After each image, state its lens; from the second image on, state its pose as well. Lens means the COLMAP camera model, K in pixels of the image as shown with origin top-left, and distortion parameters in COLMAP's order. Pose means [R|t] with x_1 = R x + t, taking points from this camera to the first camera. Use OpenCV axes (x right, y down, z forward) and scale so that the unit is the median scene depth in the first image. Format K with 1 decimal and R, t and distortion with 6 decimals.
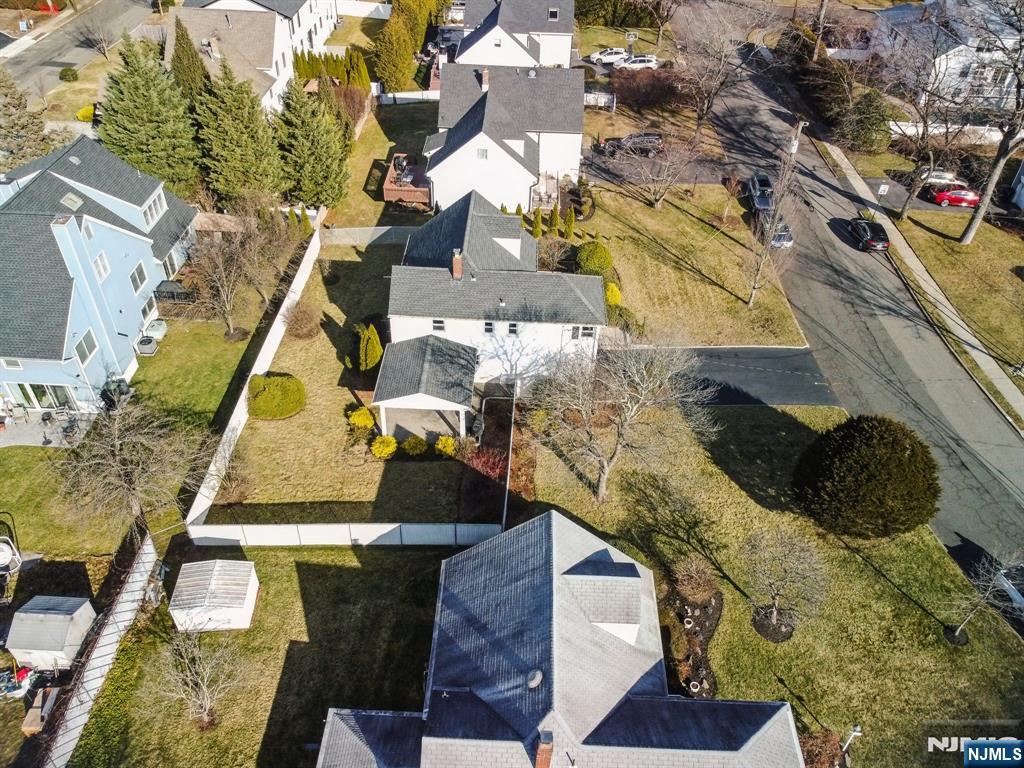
lens RADIAL K [[775.8, 0, 512.0], [0, 775.8, 384.0], [0, 0, 1]] dist [-0.003521, -0.008259]
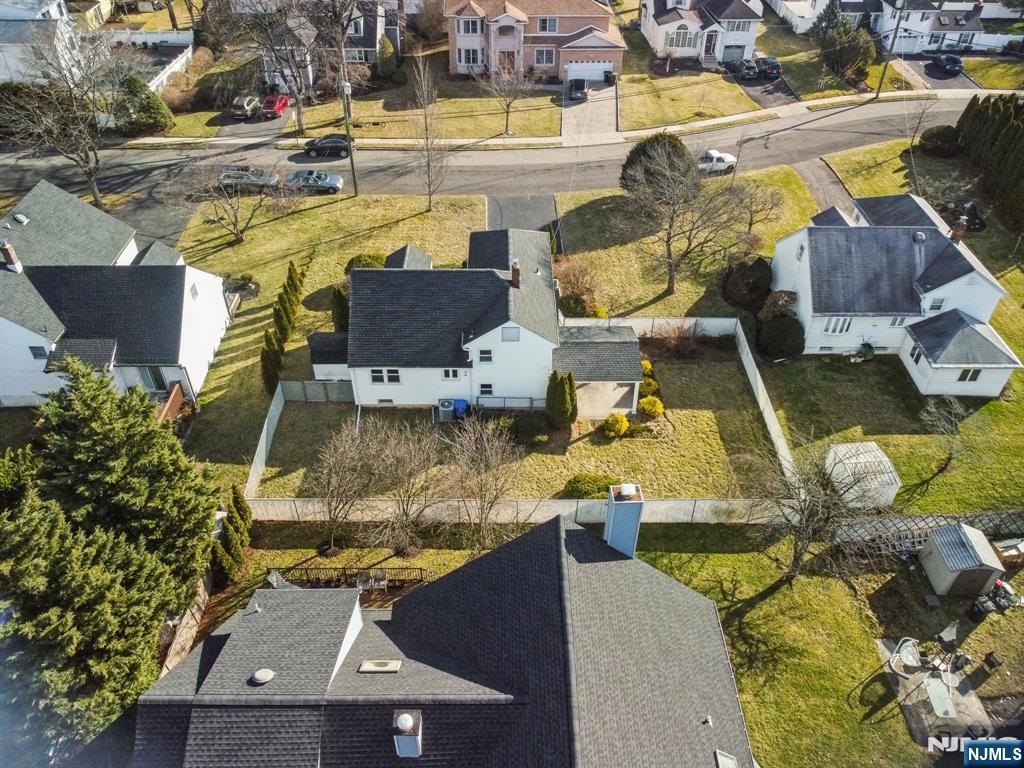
lens RADIAL K [[773.5, 0, 512.0], [0, 773.5, 384.0], [0, 0, 1]] dist [0.001377, -0.005095]
pose [[-0.043349, -0.668521, 0.742429, -0.880858], [0.634210, 0.555779, 0.537482, -0.600580], [-0.771945, 0.494155, 0.399890, 0.668659]]
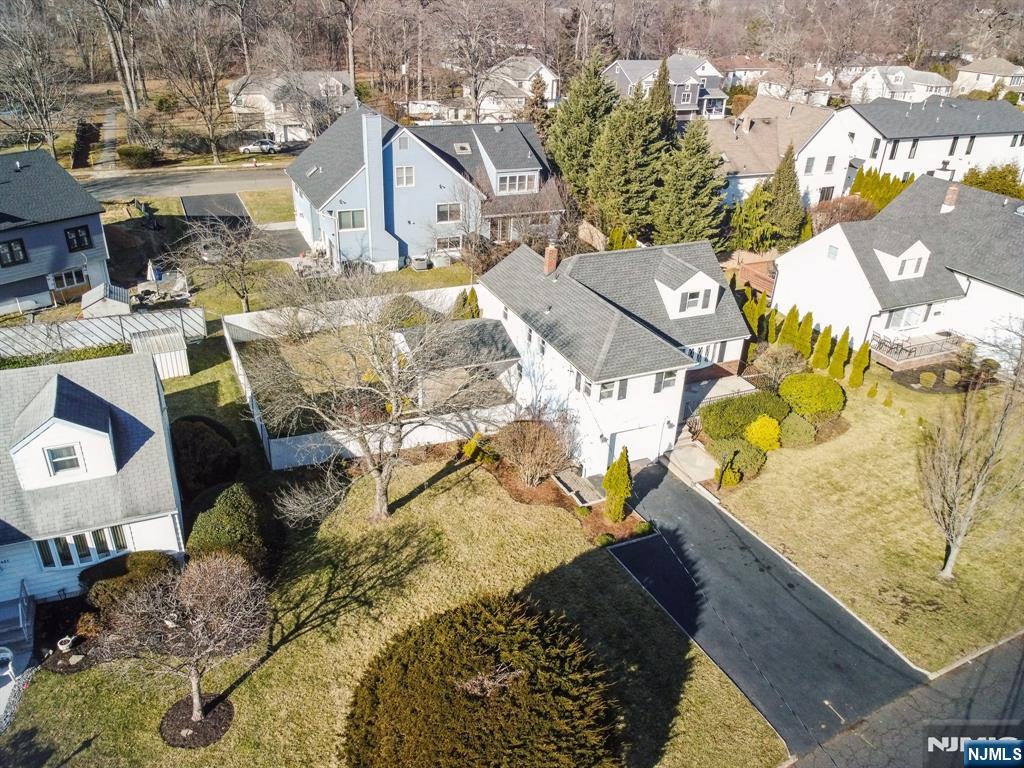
lens RADIAL K [[773.5, 0, 512.0], [0, 773.5, 384.0], [0, 0, 1]] dist [0.001377, -0.005095]
pose [[0.438691, 0.405423, -0.801986, 0.641942], [-0.599364, 0.796953, 0.075023, -0.081239], [0.669562, 0.447769, 0.592612, 0.519857]]
